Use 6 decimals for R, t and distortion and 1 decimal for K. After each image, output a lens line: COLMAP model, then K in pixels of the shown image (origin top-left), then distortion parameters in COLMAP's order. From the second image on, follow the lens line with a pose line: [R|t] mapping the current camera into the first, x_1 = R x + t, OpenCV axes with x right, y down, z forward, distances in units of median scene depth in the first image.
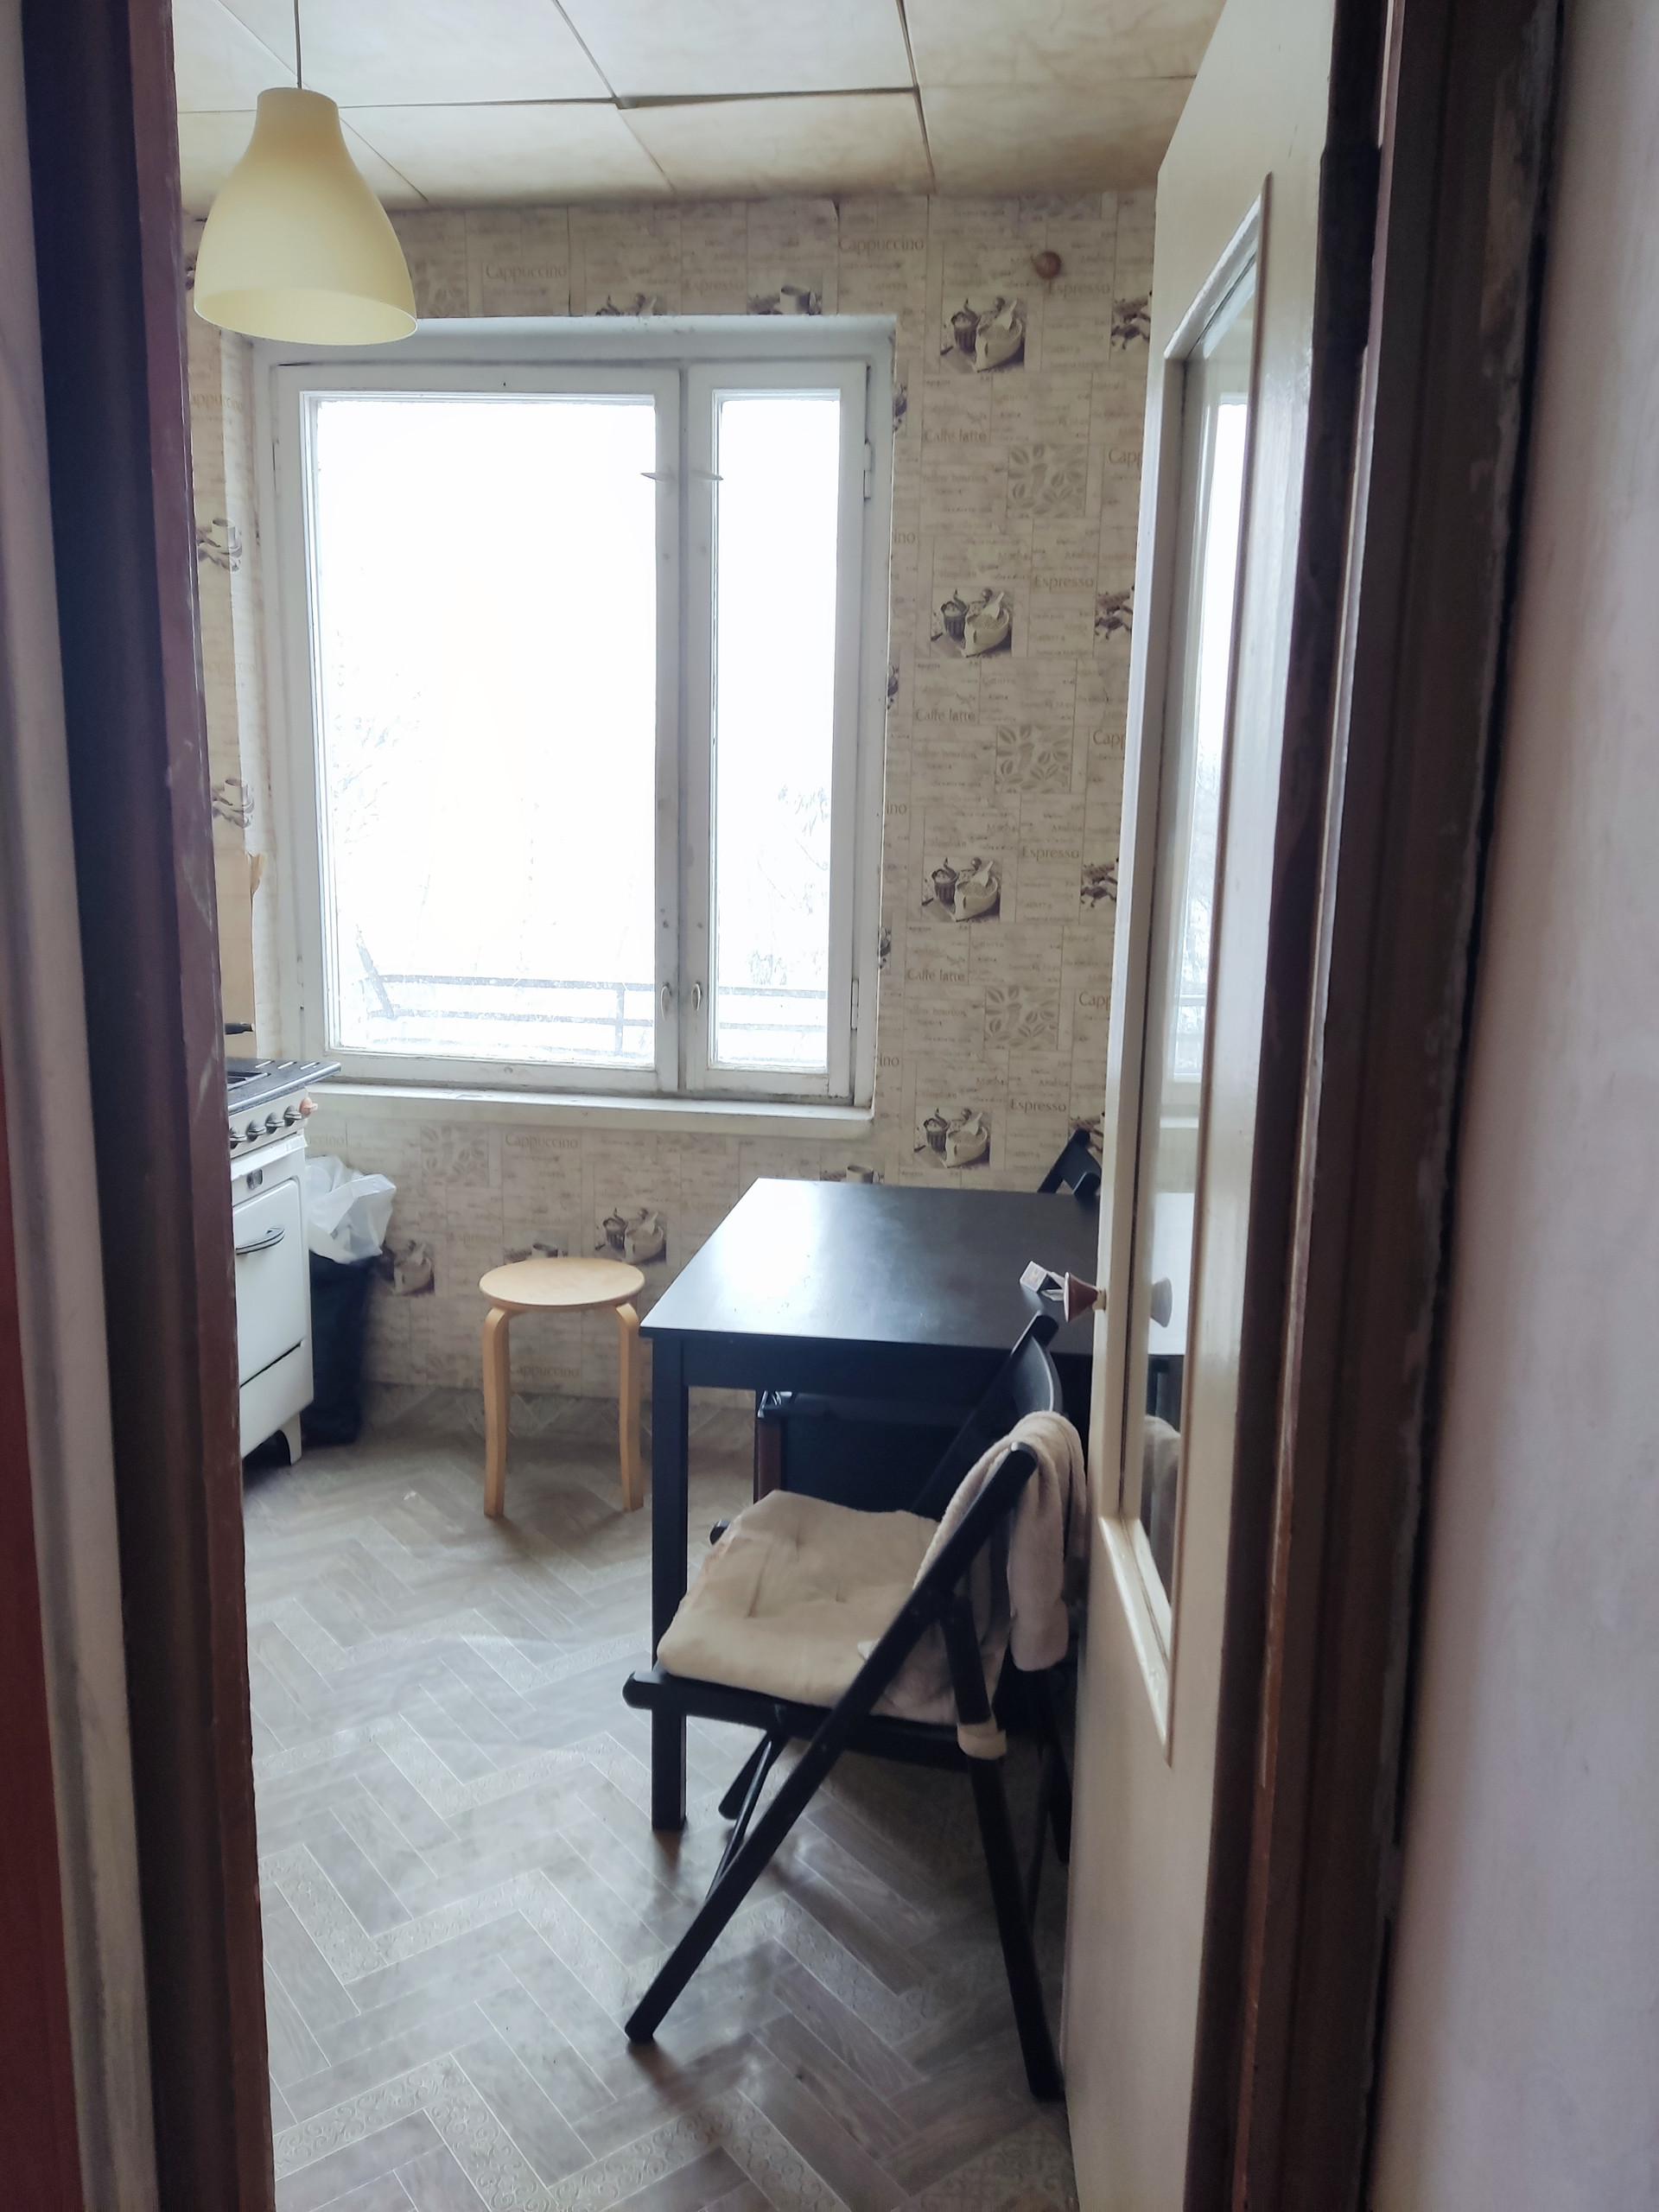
lens RADIAL K [[1623.1, 0, 825.5], [0, 1623.1, 1097.6], [0, 0, 1]] dist [0.118409, -0.164278]
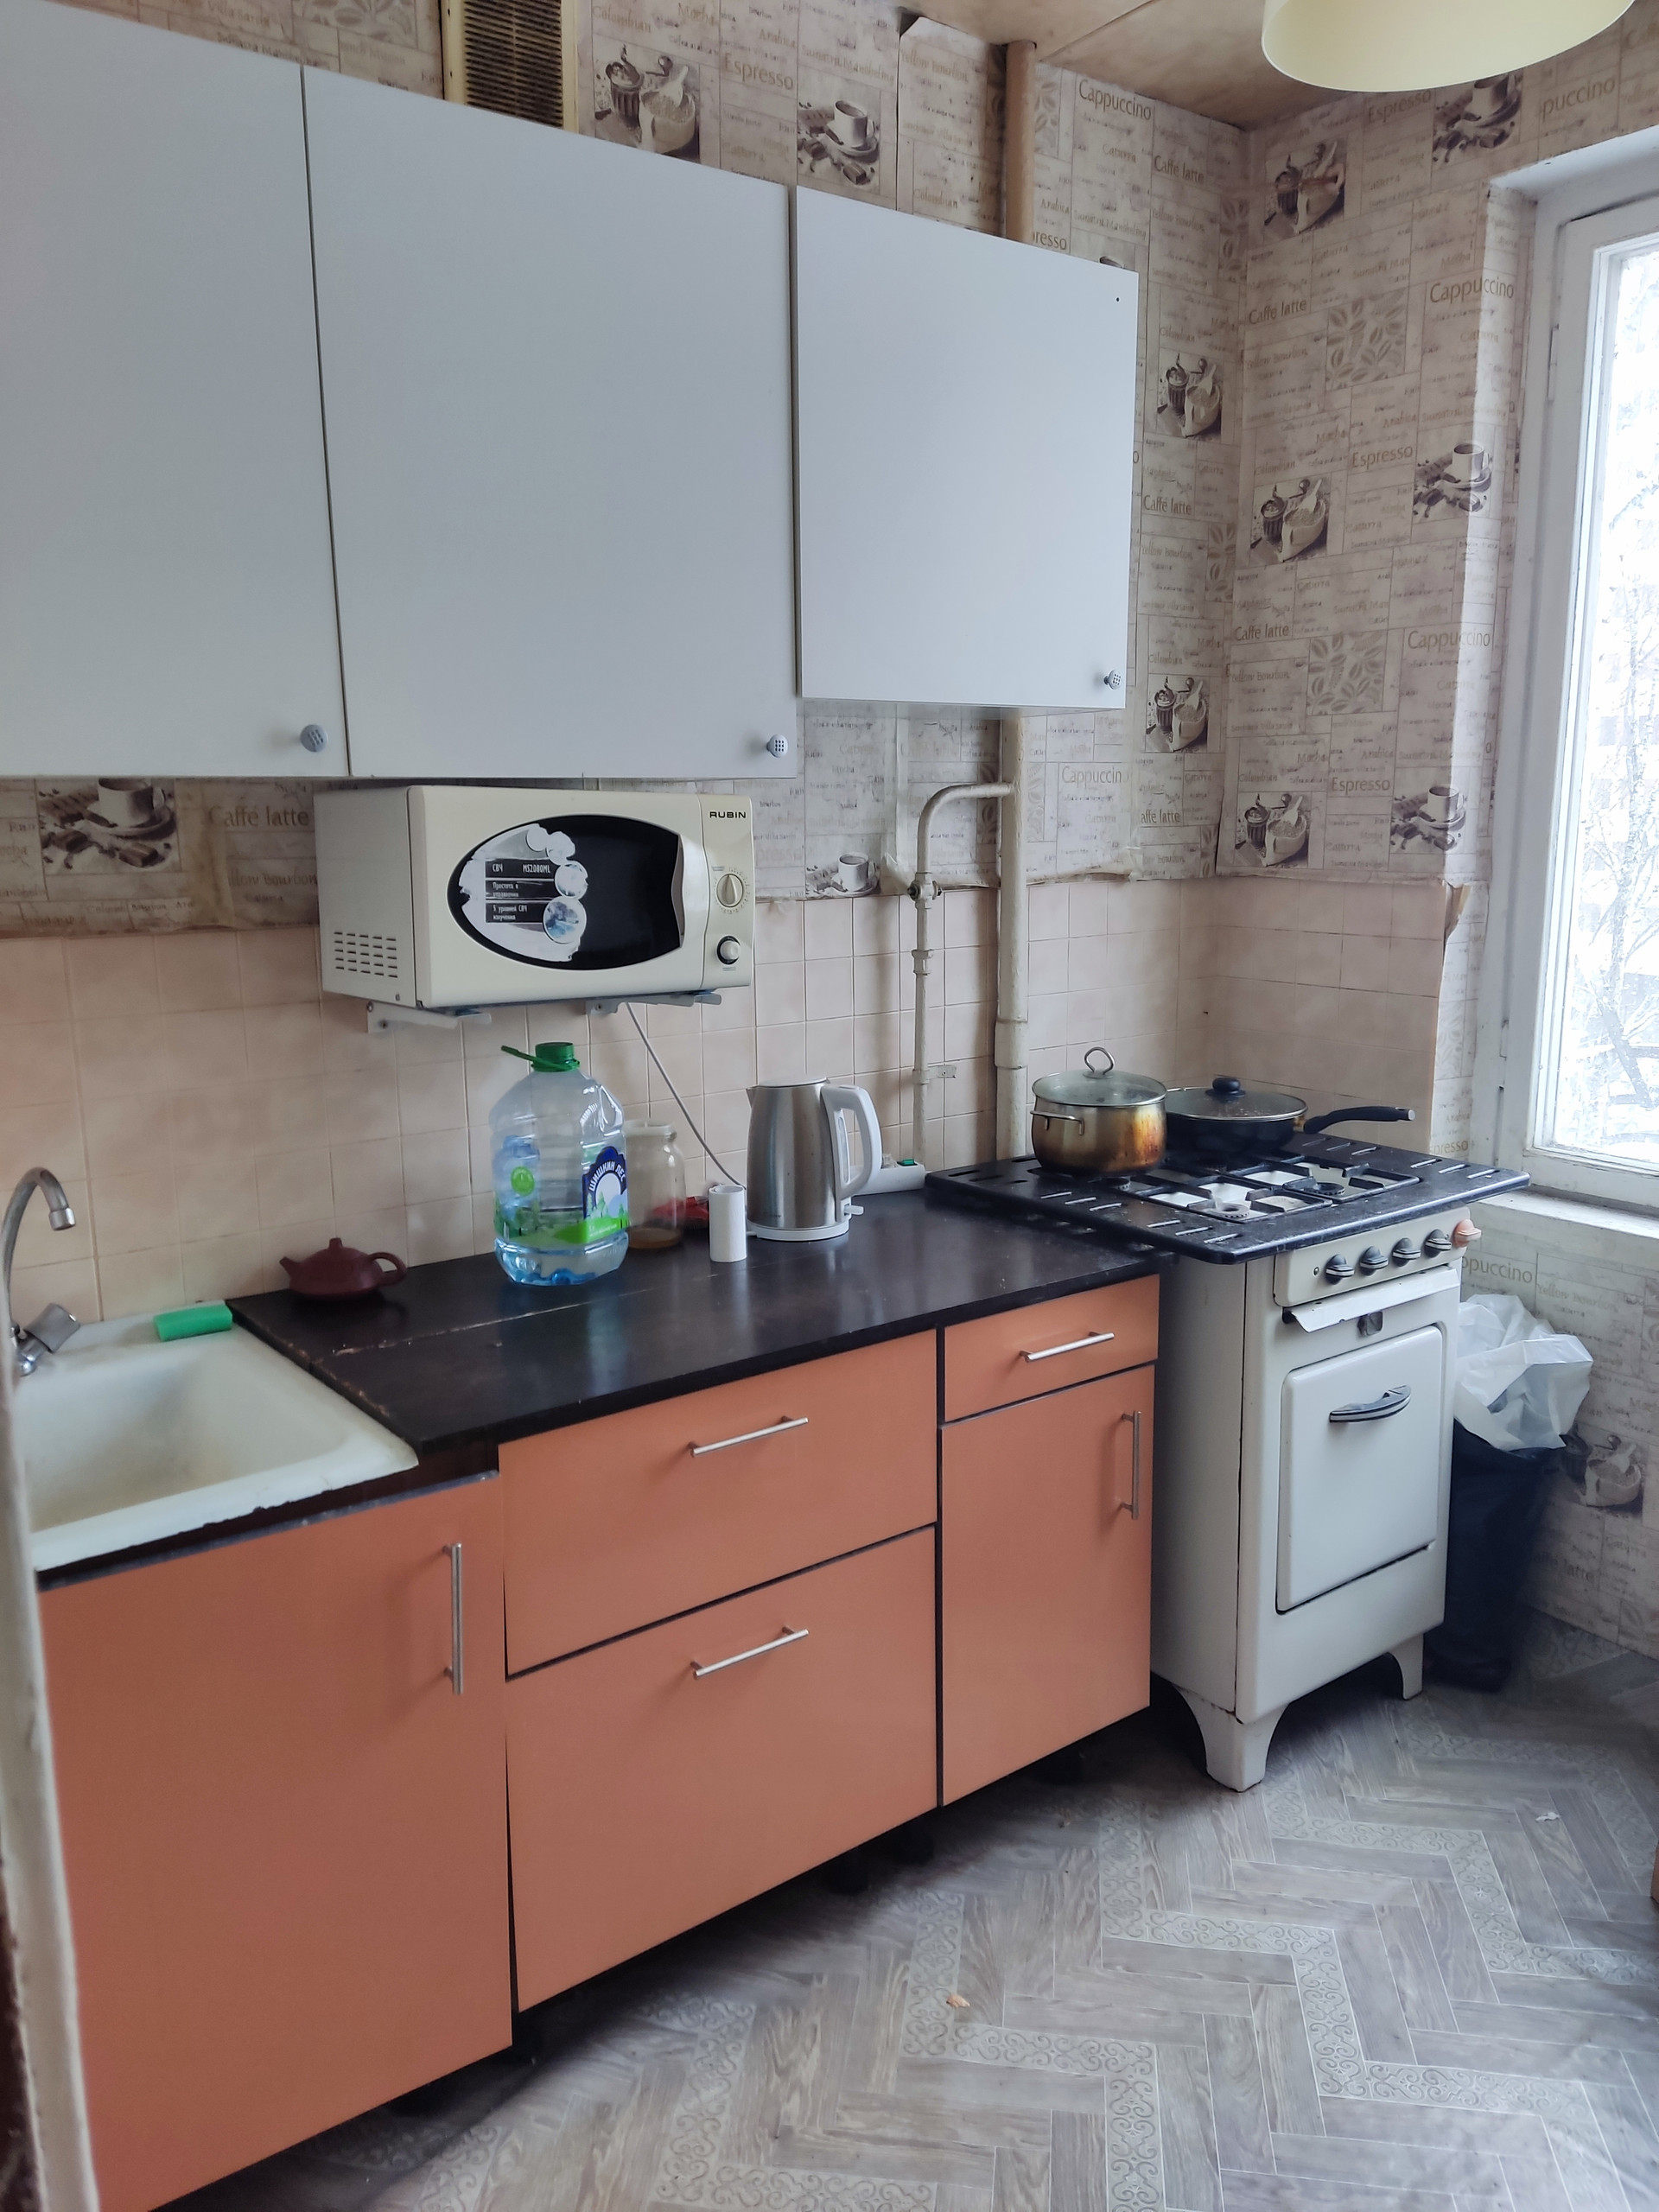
lens RADIAL K [[1623.1, 0, 825.5], [0, 1623.1, 1097.6], [0, 0, 1]] dist [0.118409, -0.164278]
pose [[0.698877, 0.100359, -0.708166, -0.002494], [-0.105198, 0.993762, 0.037014, -0.049364], [0.707464, 0.048629, 0.705075, 0.271114]]
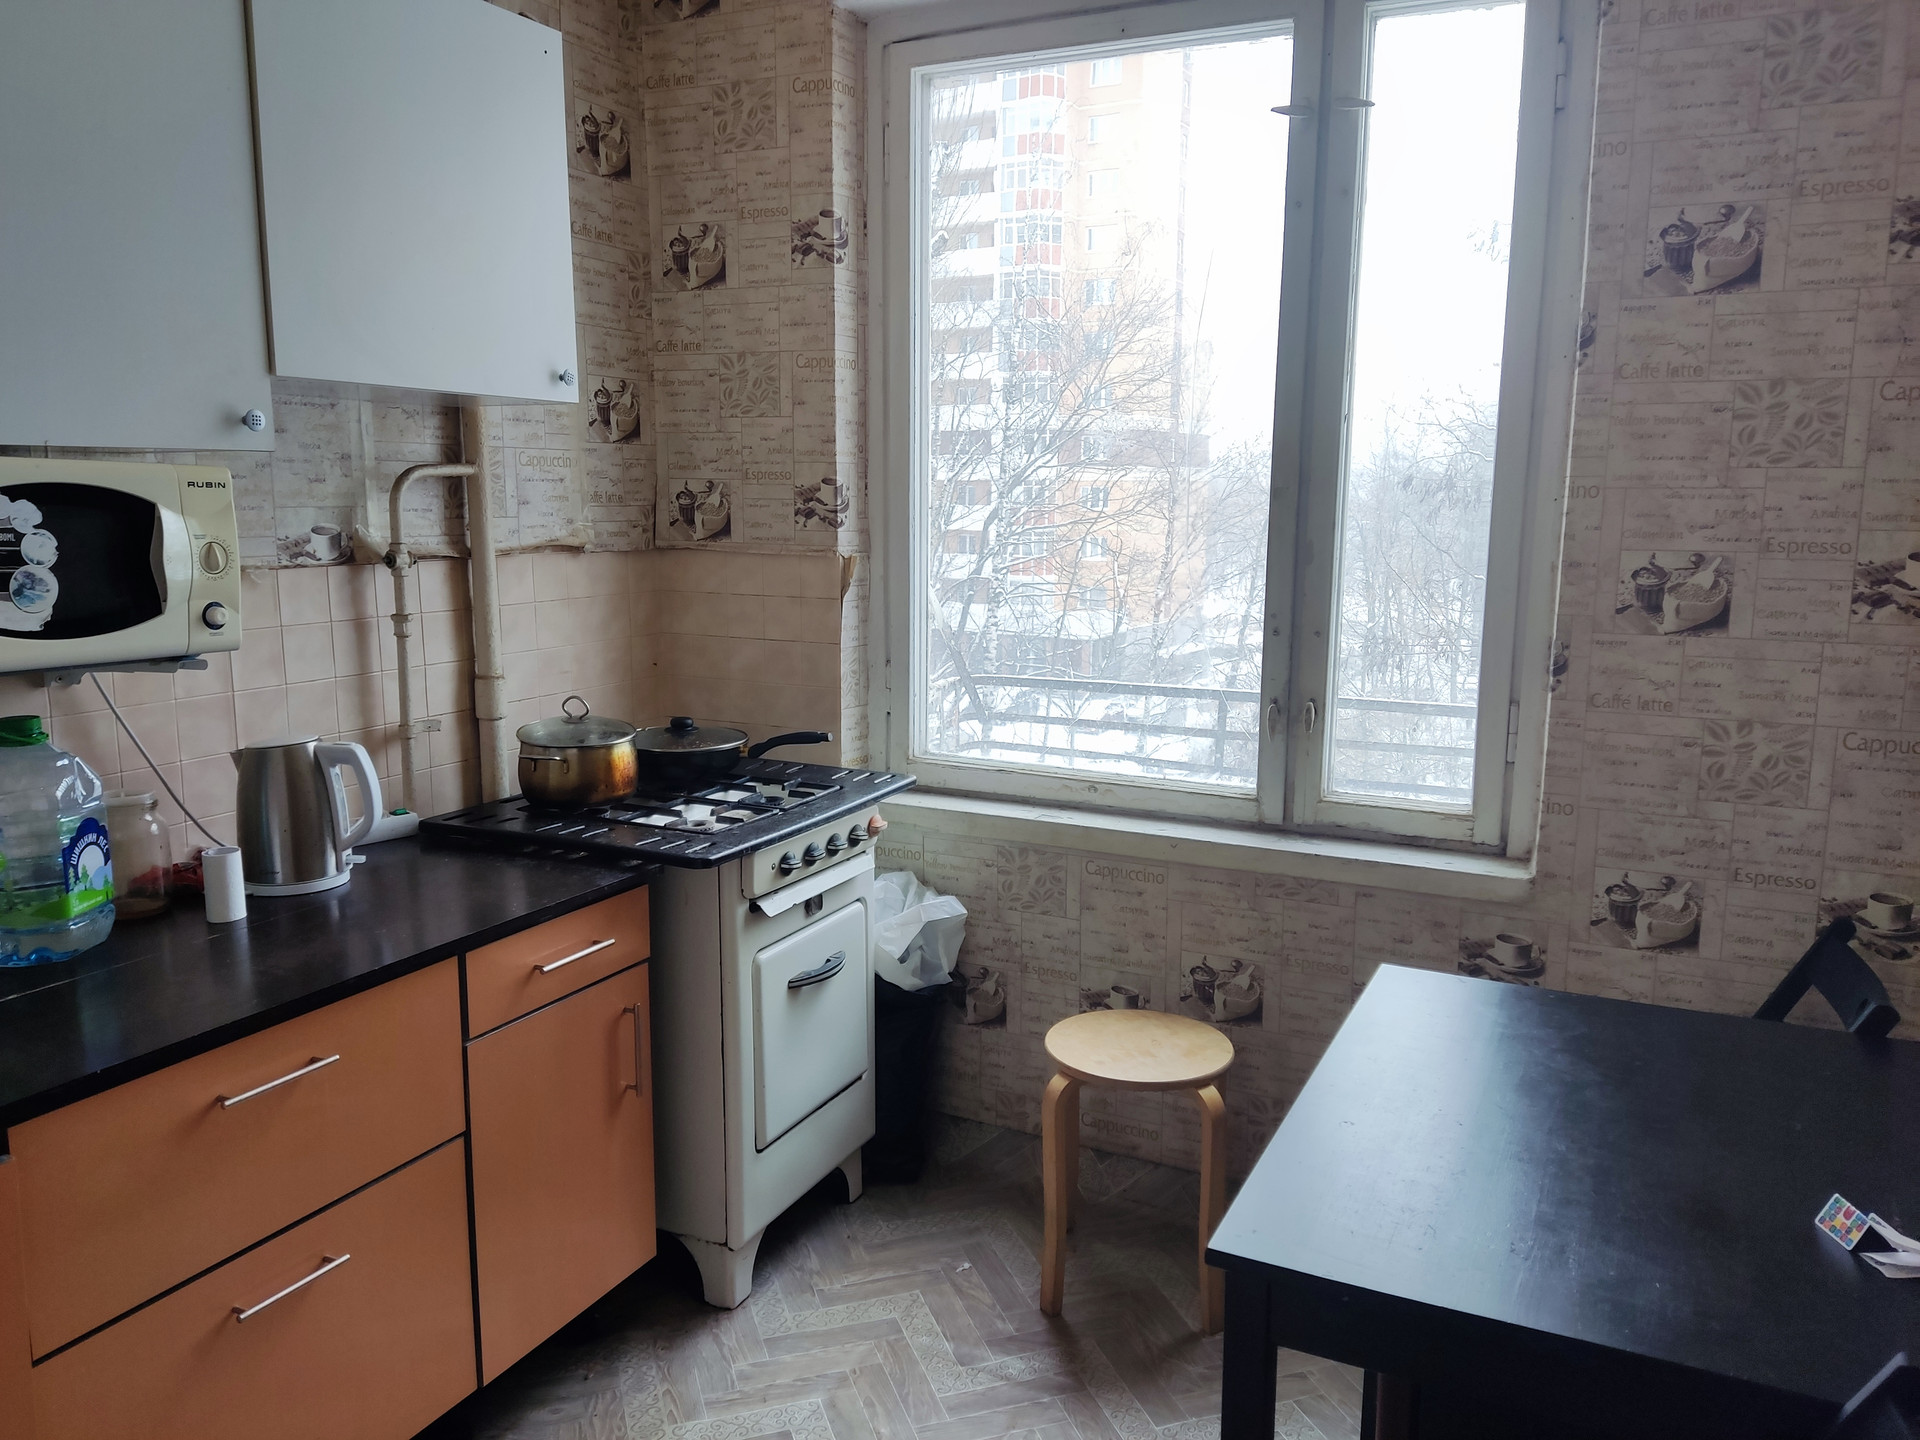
lens RADIAL K [[1408.8, 0, 948.1], [0, 1408.8, 720.6], [0, 0, 1]] dist [0.118409, -0.164278]
pose [[0.945678, 0.035482, -0.323161, -0.018764], [-0.043136, 0.998932, -0.016551, -0.040836], [0.322229, 0.029592, 0.946199, 0.242142]]
